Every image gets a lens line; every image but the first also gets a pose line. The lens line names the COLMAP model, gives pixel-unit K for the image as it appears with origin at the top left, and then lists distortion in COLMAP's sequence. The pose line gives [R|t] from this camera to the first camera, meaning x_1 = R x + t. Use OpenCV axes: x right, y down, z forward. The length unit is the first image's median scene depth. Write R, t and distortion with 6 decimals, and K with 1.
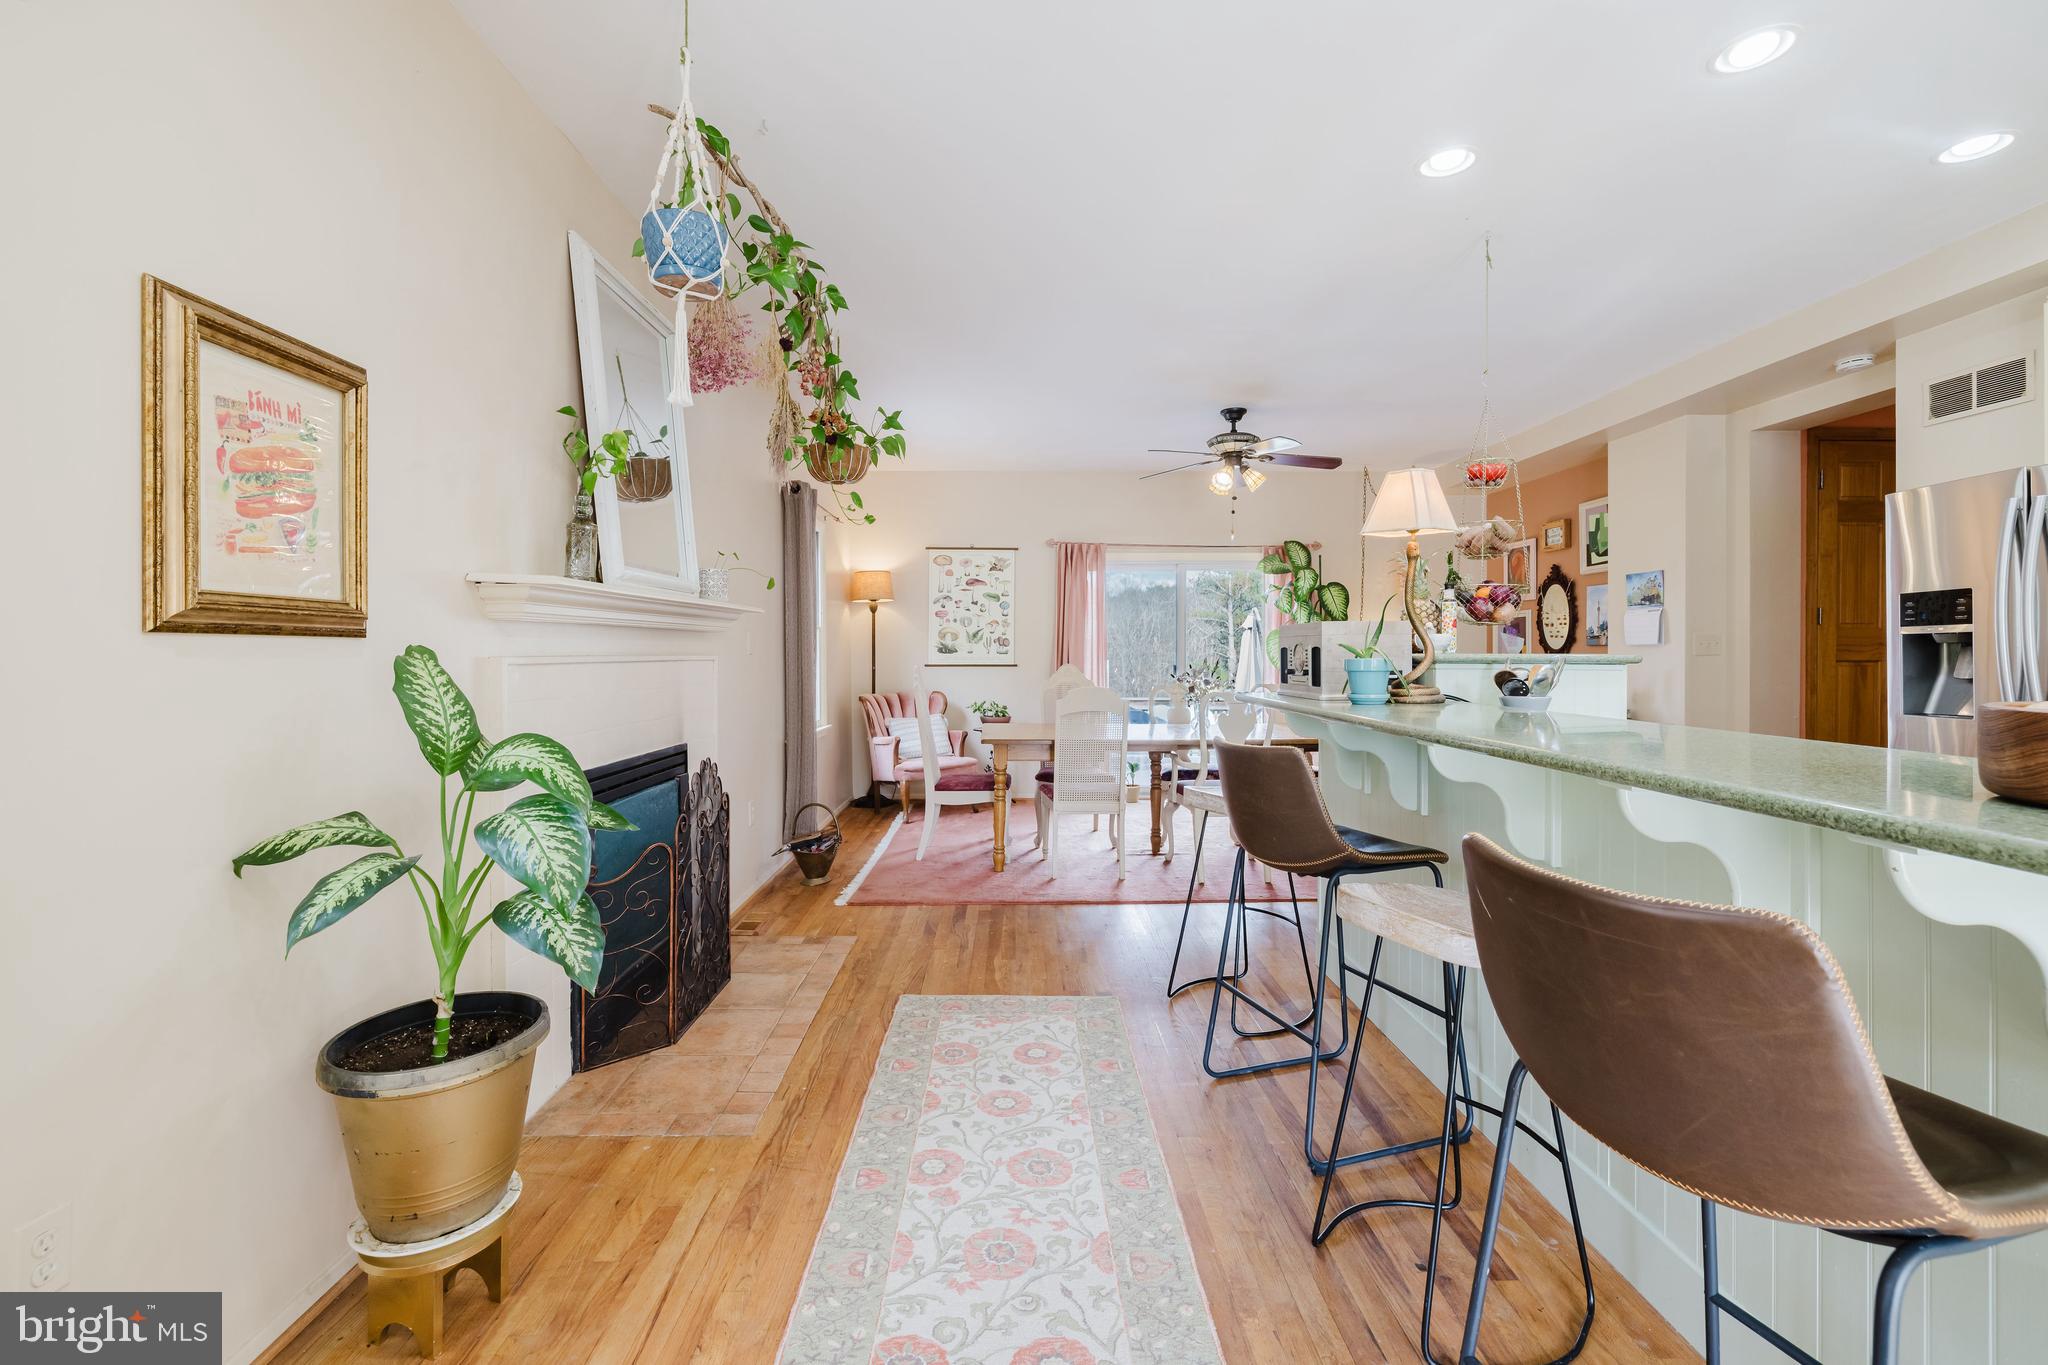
lens RADIAL K [[863.1, 0, 1021.3], [0, 863.1, 658.3], [0, 0, 1]] dist [-0.000227, -0.000431]
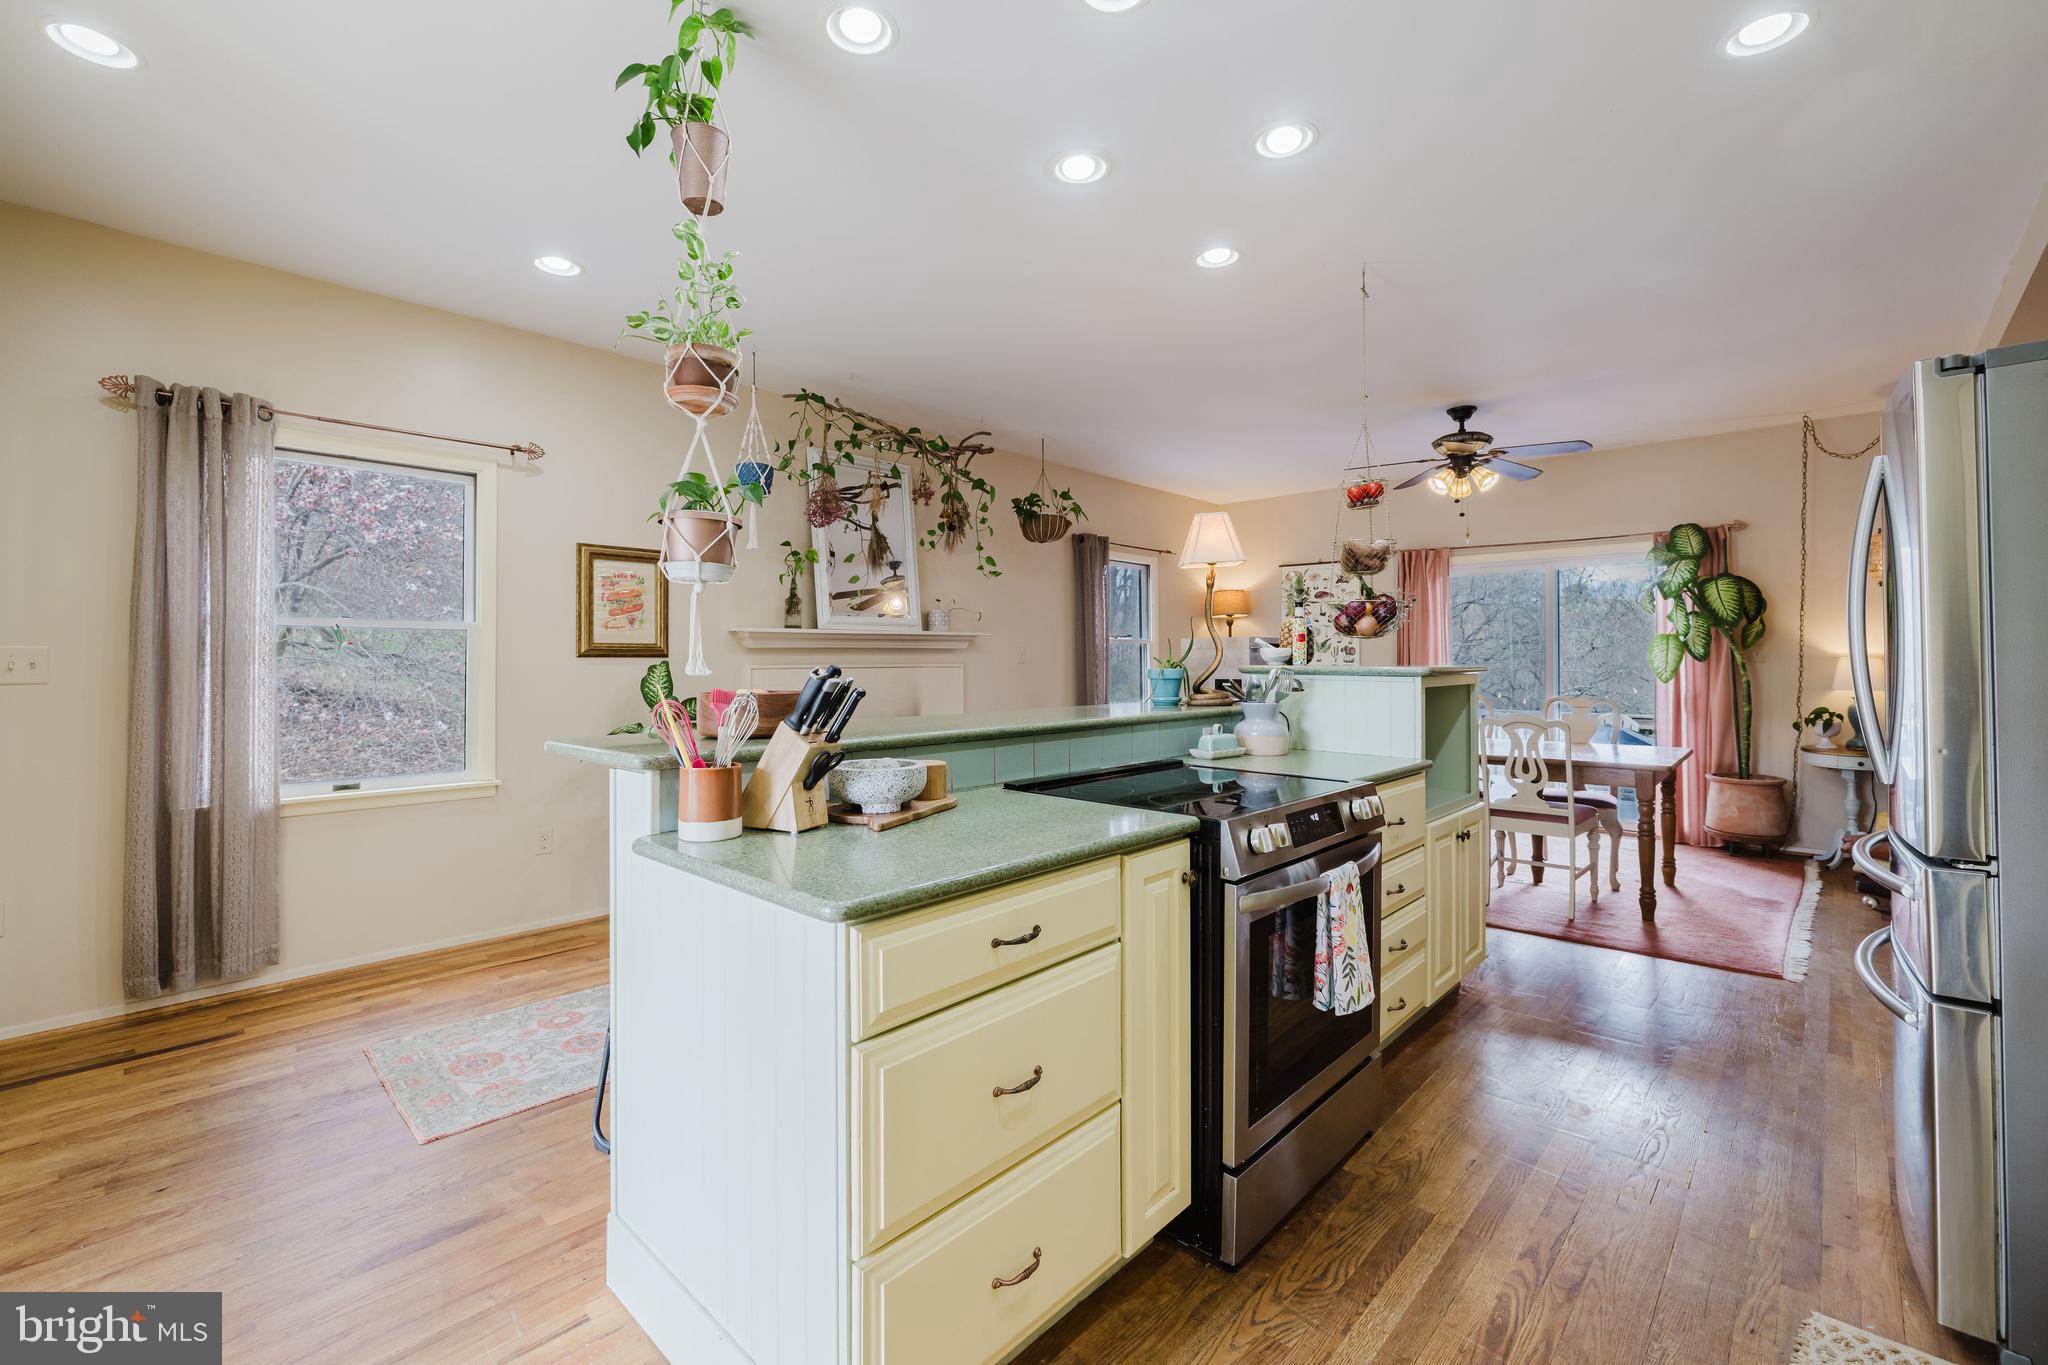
lens RADIAL K [[863.1, 0, 1021.3], [0, 863.1, 658.3], [0, 0, 1]] dist [-0.000227, -0.000431]
pose [[0.709731, -0.000151, -0.704473, 0.573554], [-0.004344, 0.999980, -0.004590, -0.004462], [0.704459, 0.006318, 0.709716, -0.021718]]
